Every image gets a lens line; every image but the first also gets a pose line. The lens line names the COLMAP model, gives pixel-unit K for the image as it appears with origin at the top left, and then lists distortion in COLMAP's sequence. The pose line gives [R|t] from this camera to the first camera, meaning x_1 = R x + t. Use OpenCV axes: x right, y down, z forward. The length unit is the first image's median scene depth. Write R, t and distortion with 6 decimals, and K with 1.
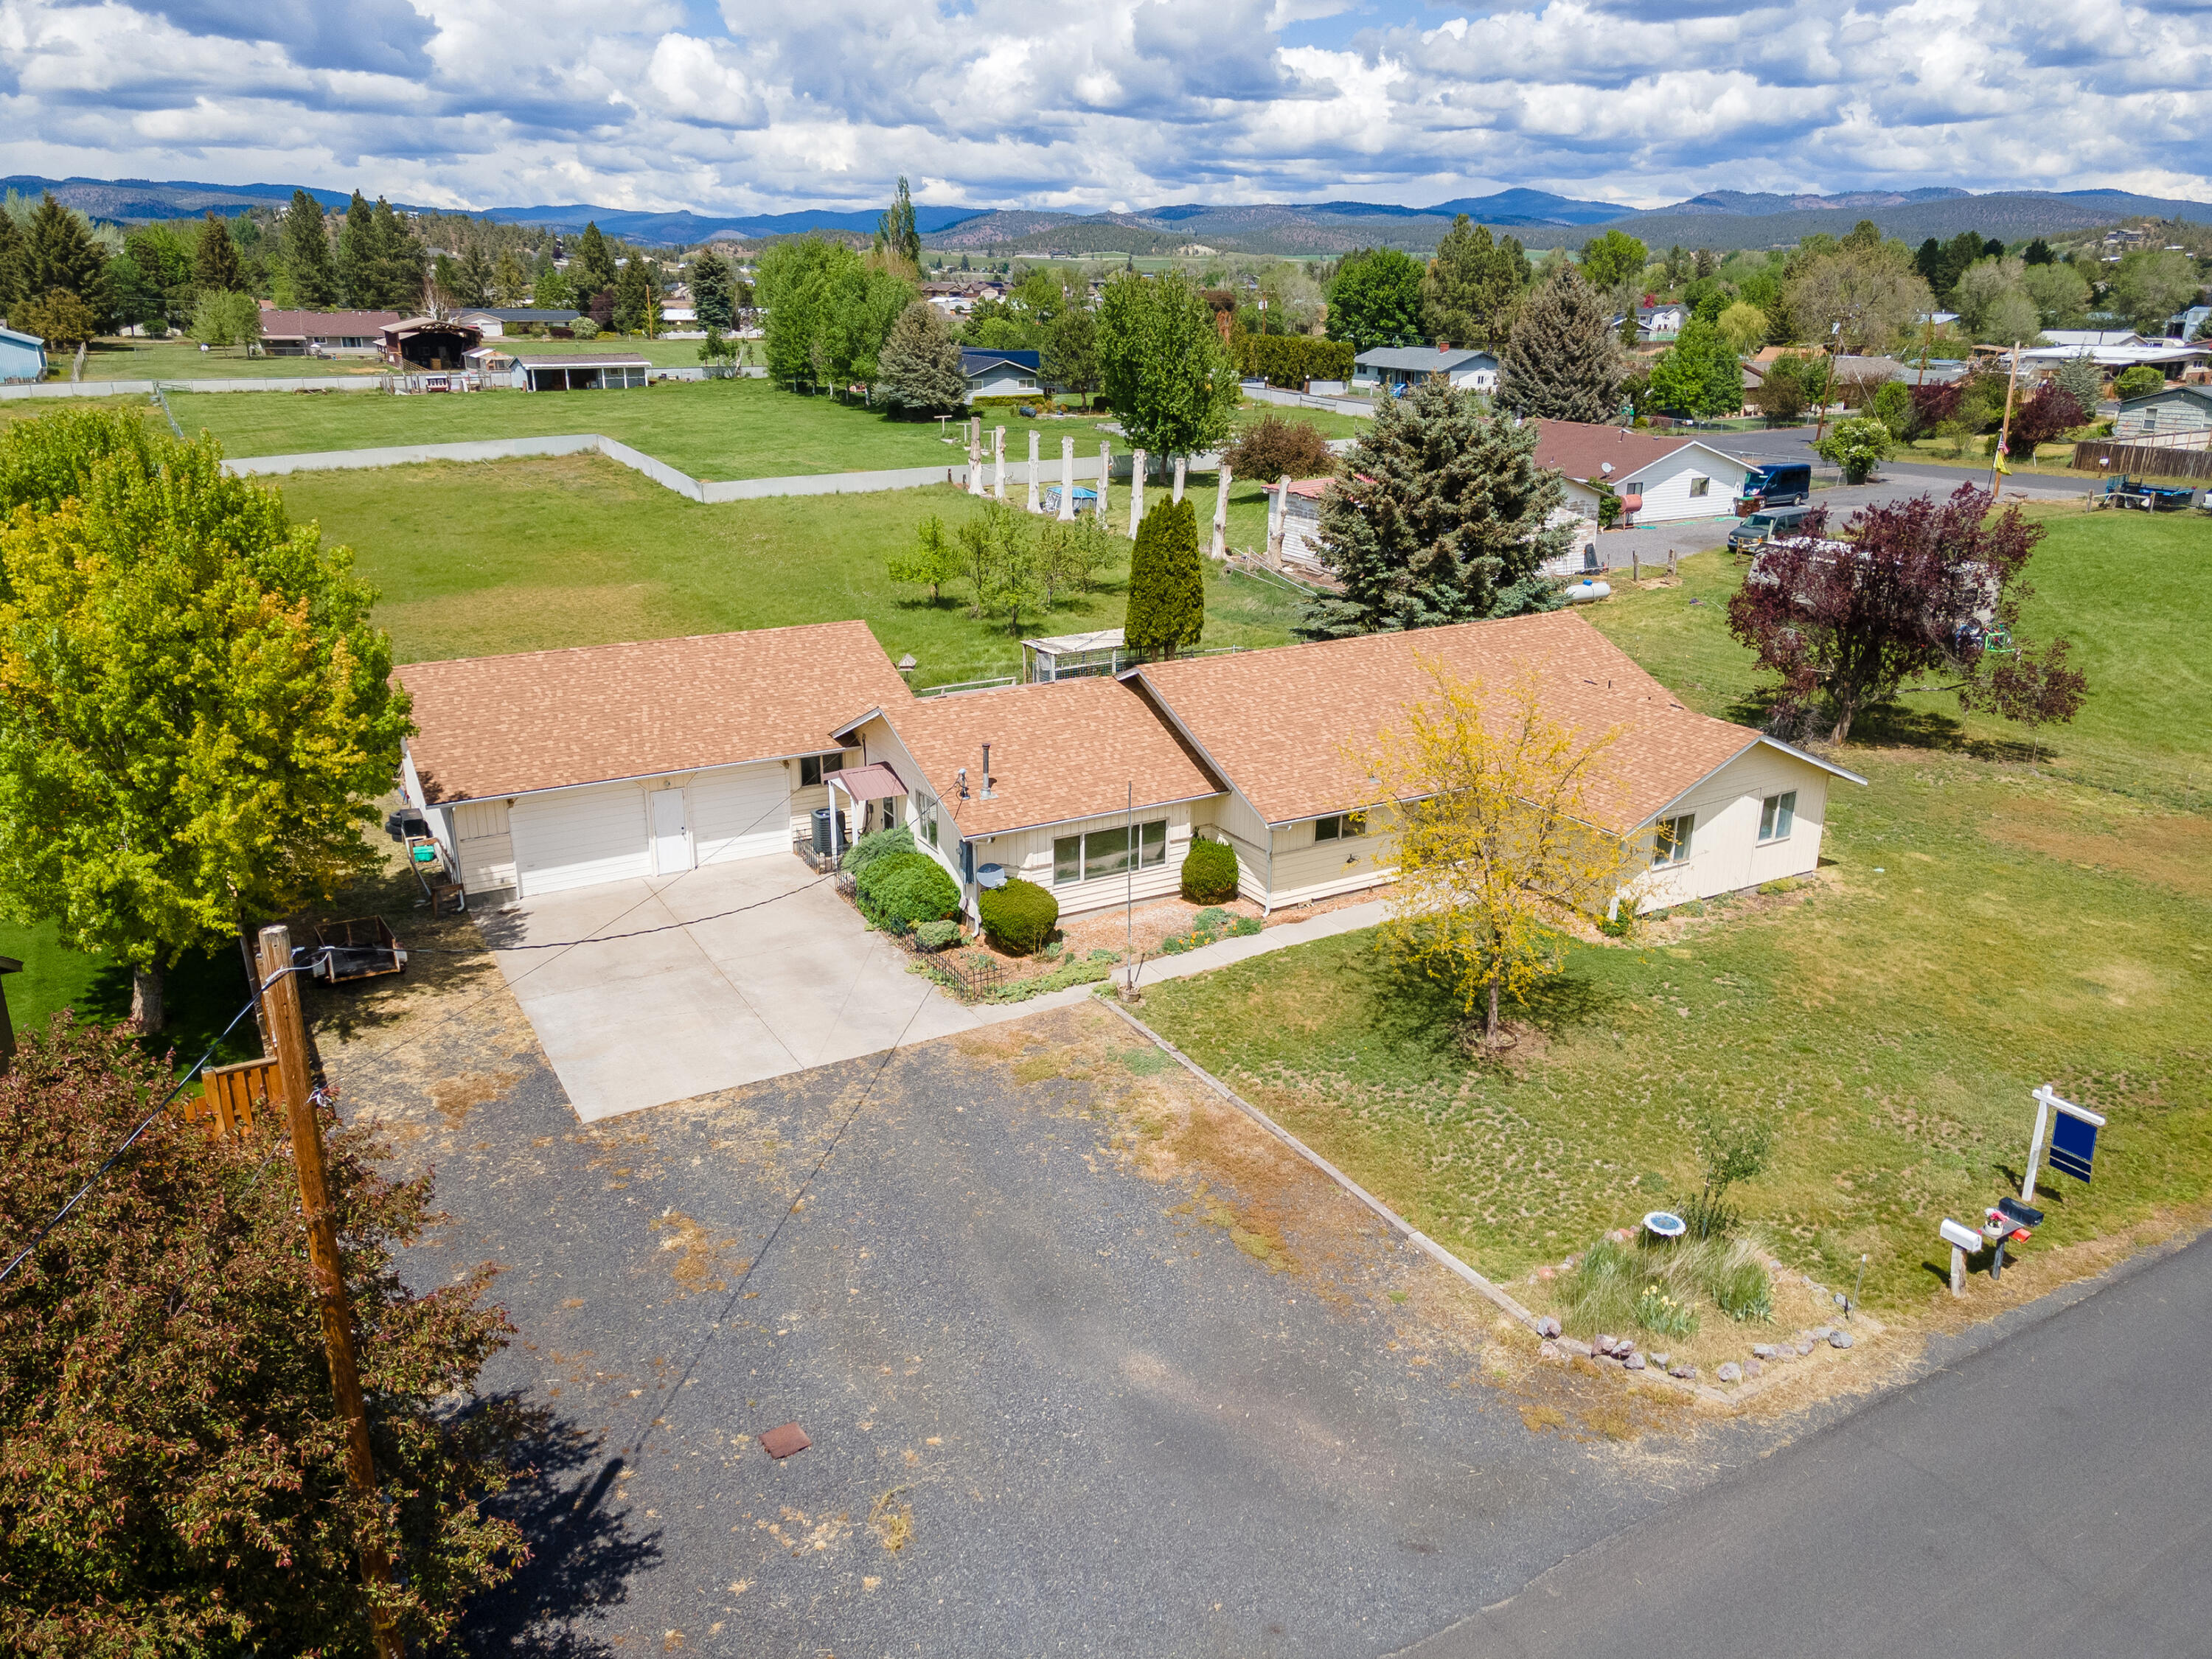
lens RADIAL K [[1616.3, 0, 1112.0], [0, 1616.3, 818.9], [0, 0, 1]] dist [0.025607, 0.030776]
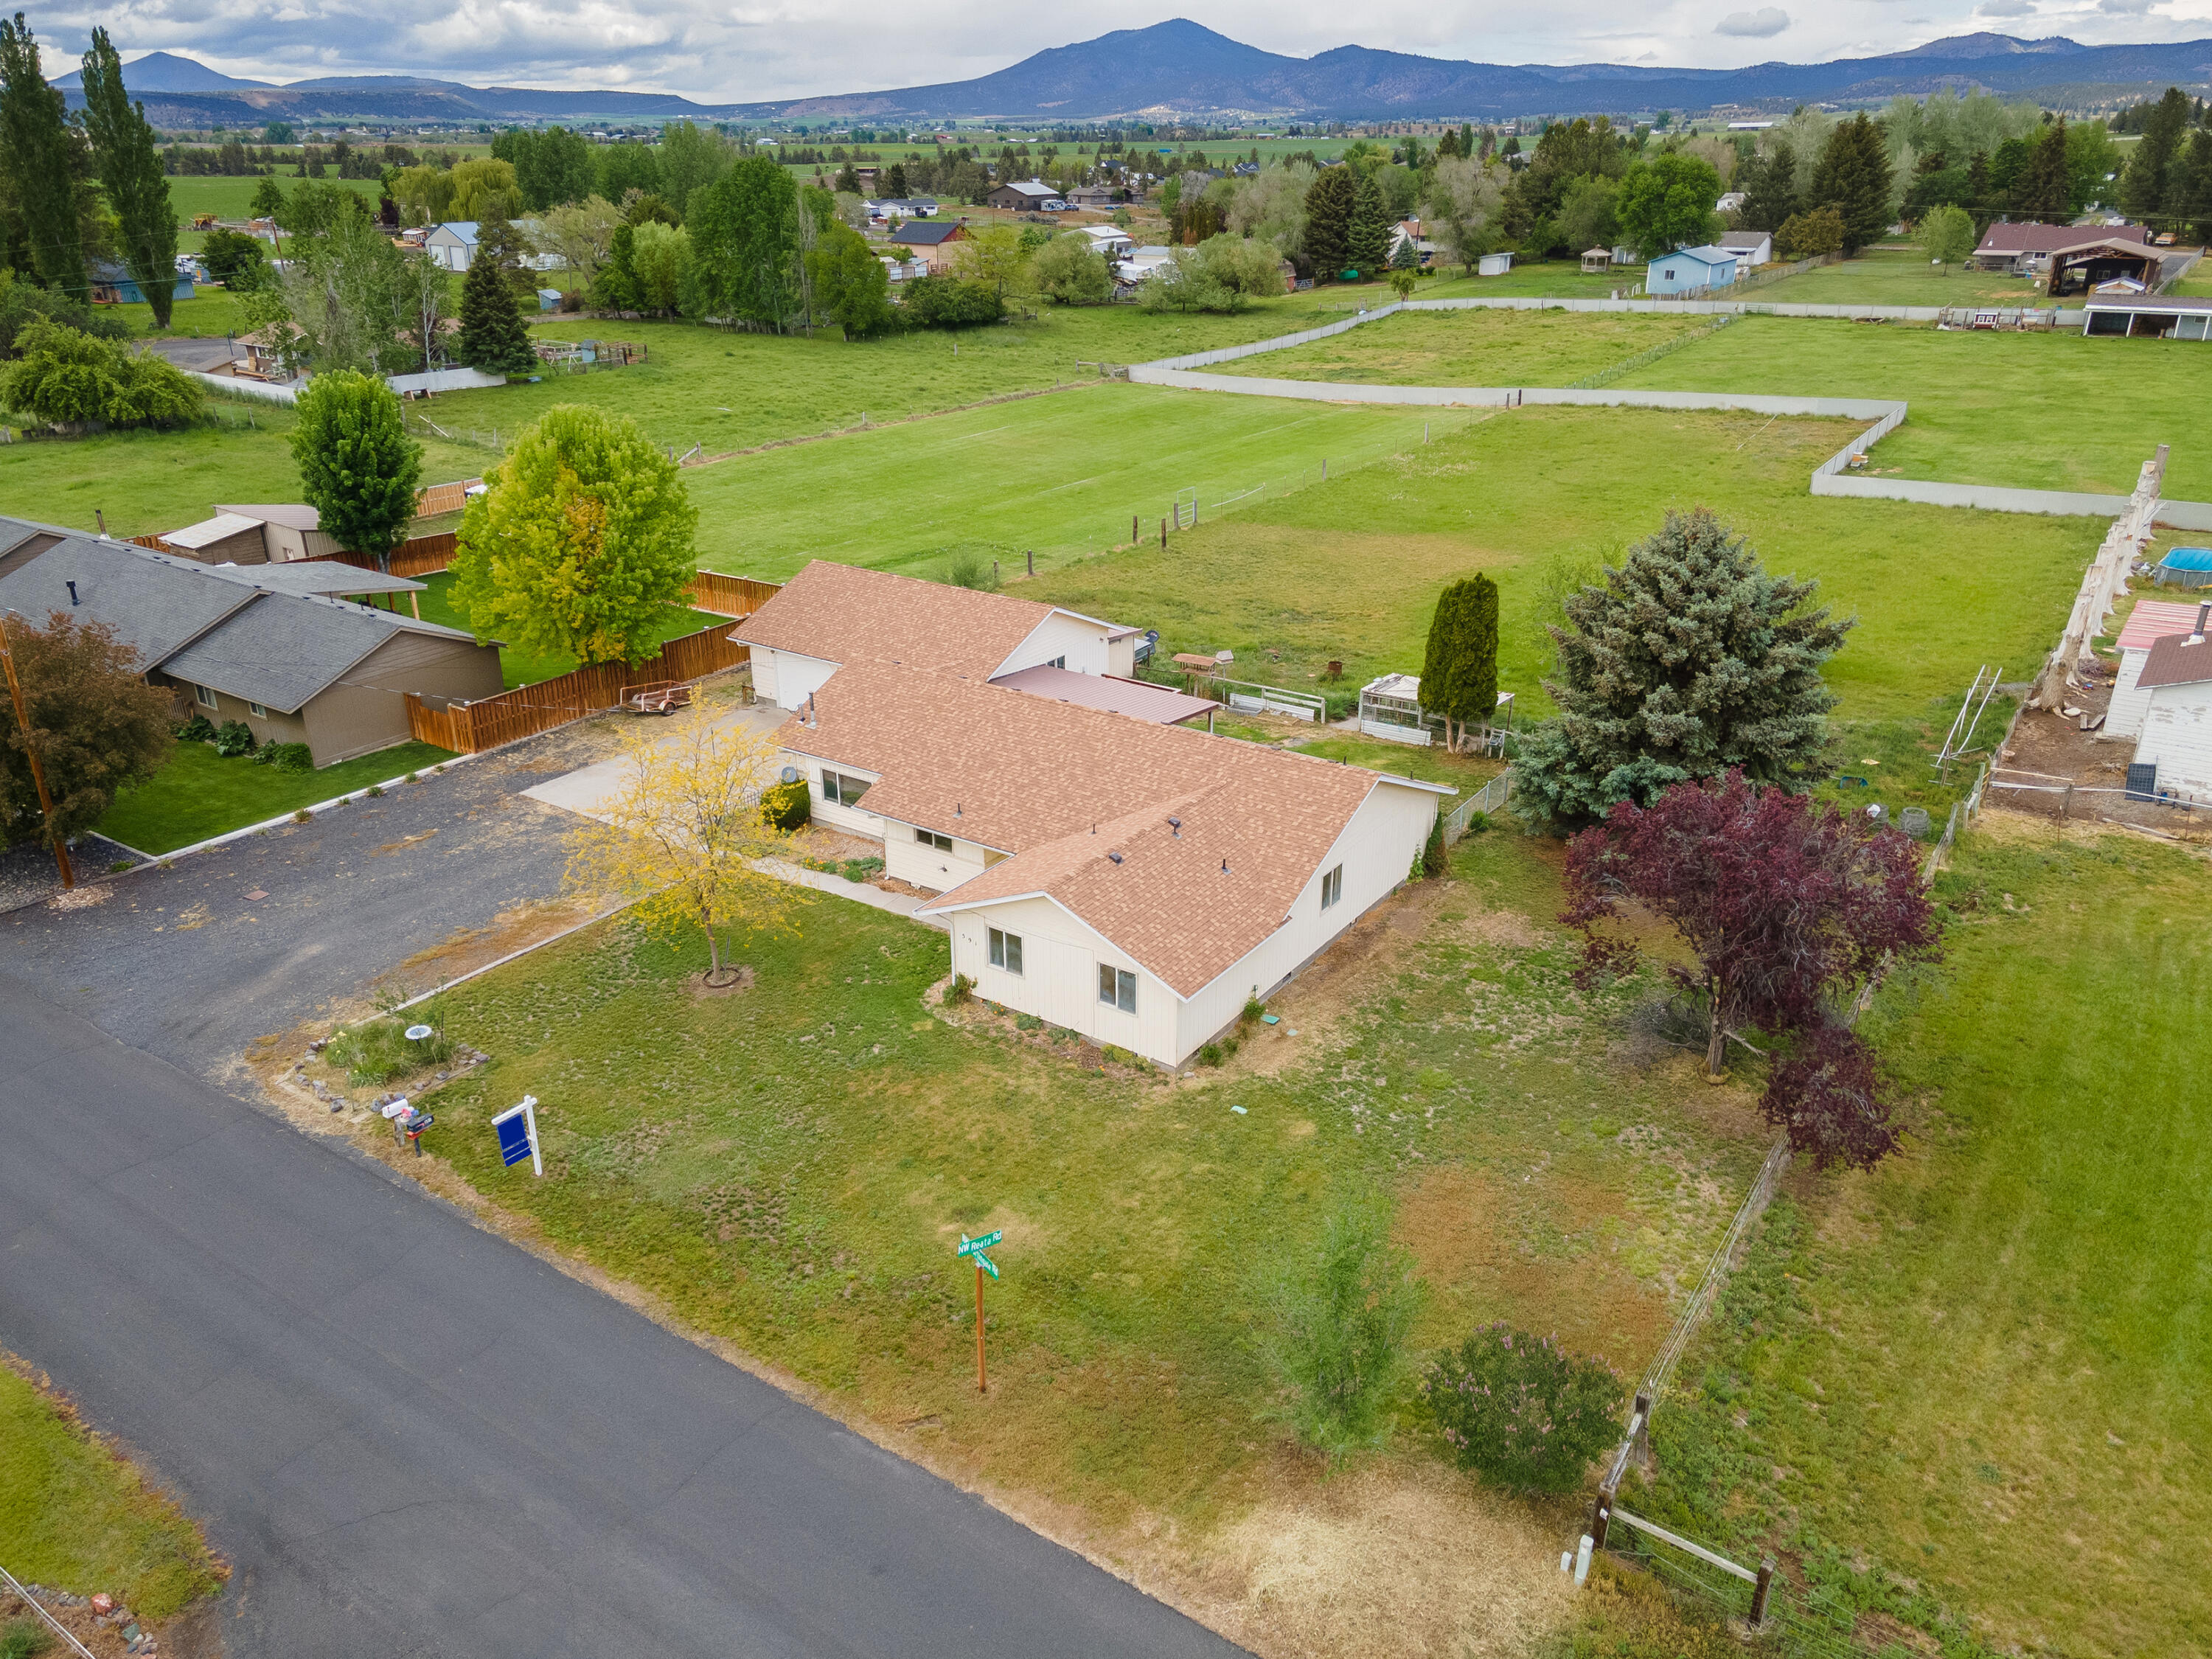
lens RADIAL K [[1616.3, 0, 1112.0], [0, 1616.3, 818.9], [0, 0, 1]] dist [0.025607, 0.030776]
pose [[0.426624, 0.347629, -0.834953, 0.893934], [-0.283439, 0.928066, 0.241572, -0.254090], [0.858868, 0.133598, 0.494466, 0.347177]]
